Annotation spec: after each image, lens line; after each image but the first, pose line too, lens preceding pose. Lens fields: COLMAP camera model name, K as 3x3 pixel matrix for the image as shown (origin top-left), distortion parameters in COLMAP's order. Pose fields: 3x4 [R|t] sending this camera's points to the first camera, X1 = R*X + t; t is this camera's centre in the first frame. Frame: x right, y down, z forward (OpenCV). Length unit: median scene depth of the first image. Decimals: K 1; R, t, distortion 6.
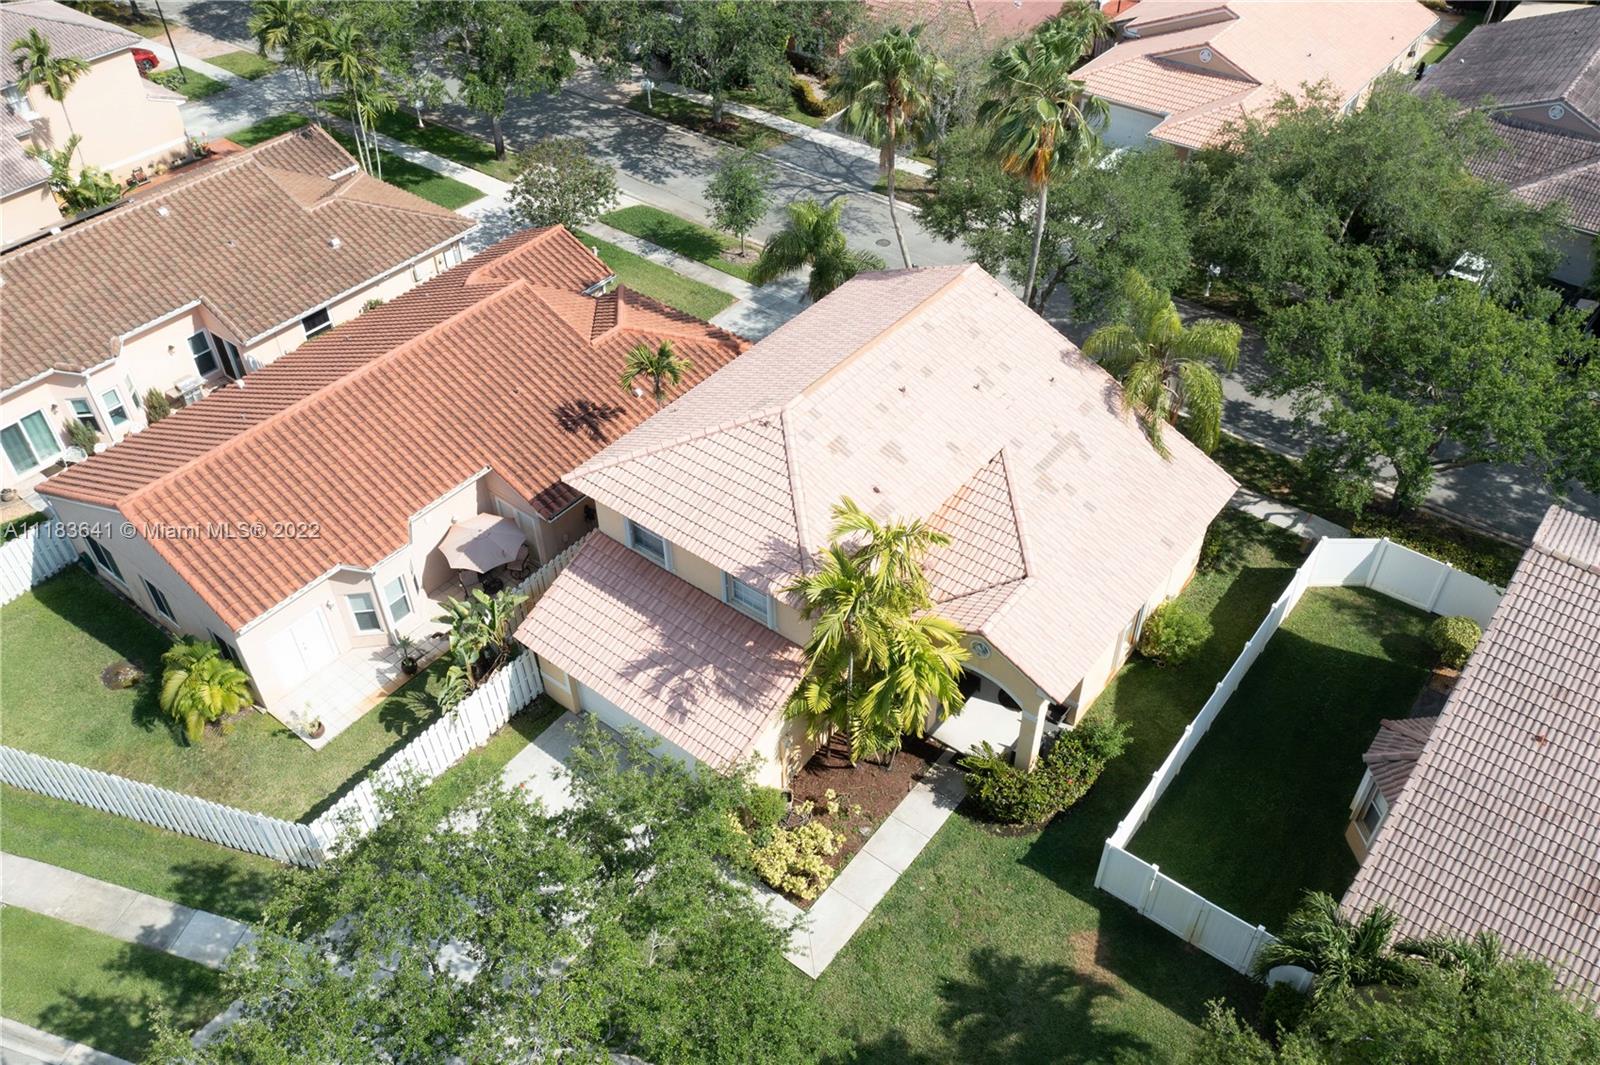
lens RADIAL K [[1277.0, 0, 807.6], [0, 1277.0, 529.1], [0, 0, 1]] dist [-0.024491, 0.009471]
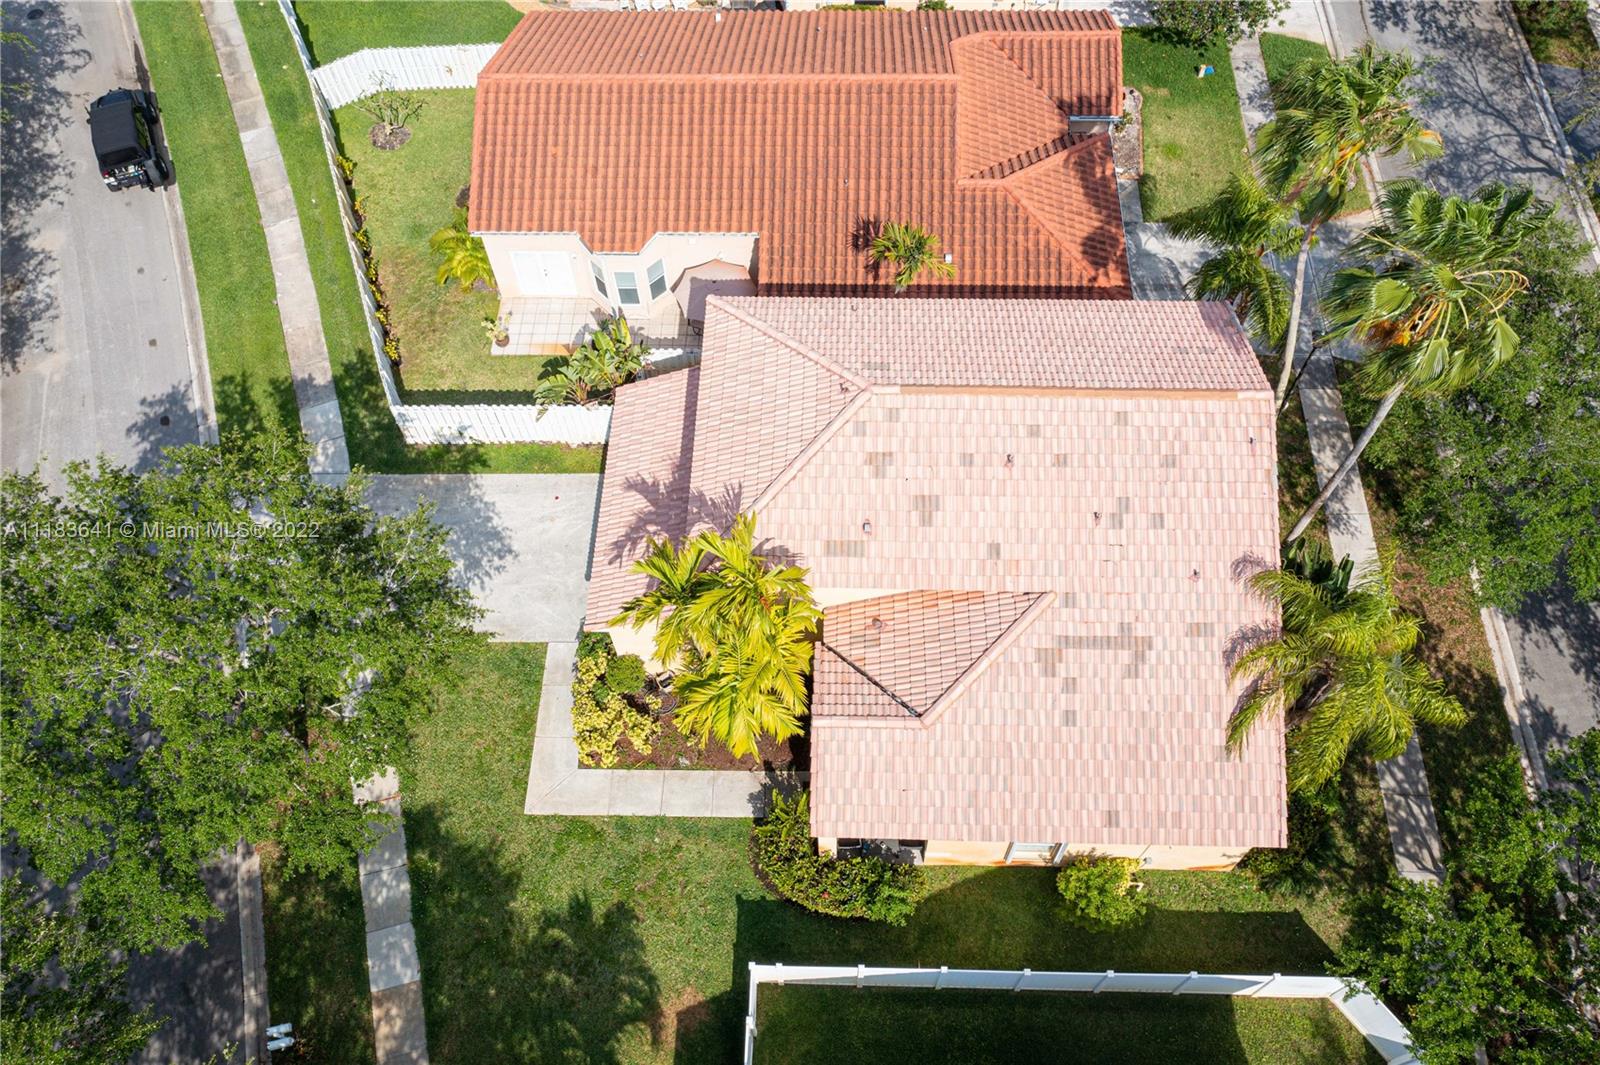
lens RADIAL K [[1277.0, 0, 792.8], [0, 1277.0, 534.0], [0, 0, 1]] dist [-0.024491, 0.009471]
pose [[0.586831, 0.690915, -0.422215, 0.375456], [-0.516348, 0.720976, 0.462146, -0.383508], [0.623710, -0.053192, 0.779844, 0.253449]]
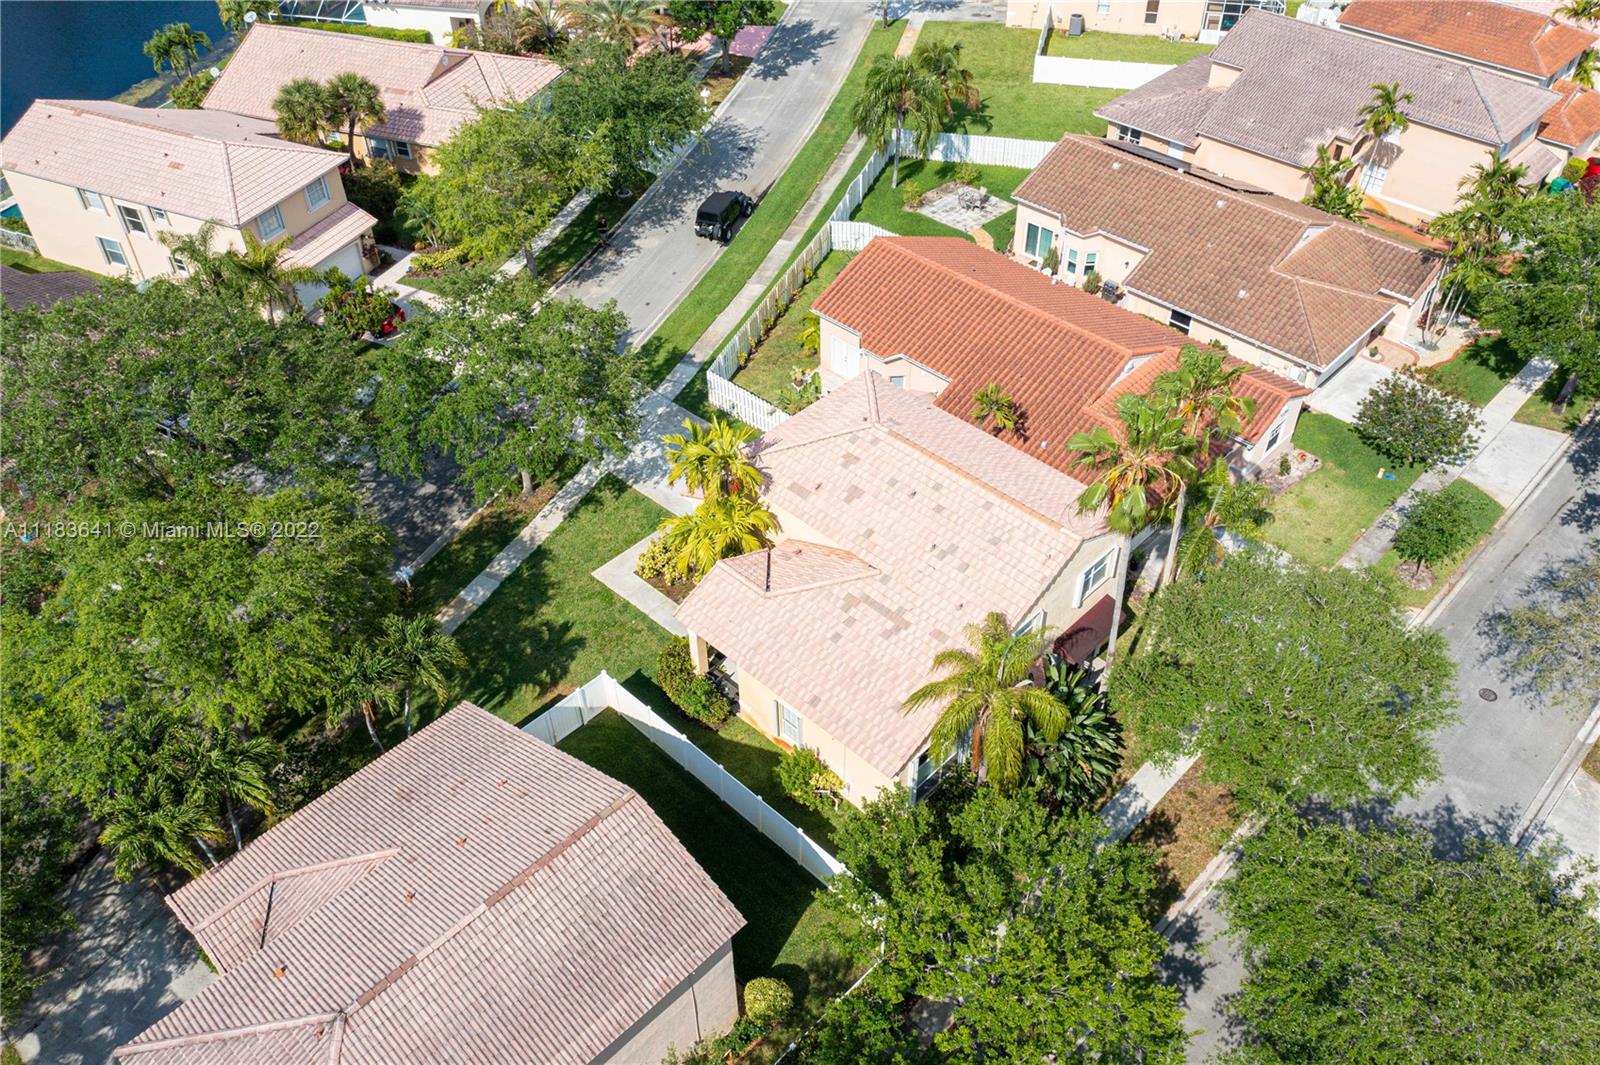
lens RADIAL K [[1277.0, 0, 787.7], [0, 1277.0, 525.3], [0, 0, 1]] dist [-0.024491, 0.009471]
pose [[-0.118116, 0.666265, -0.736301, 1.055828], [-0.641060, 0.515109, 0.568950, -0.740914], [0.758347, 0.539215, 0.366273, 0.443064]]
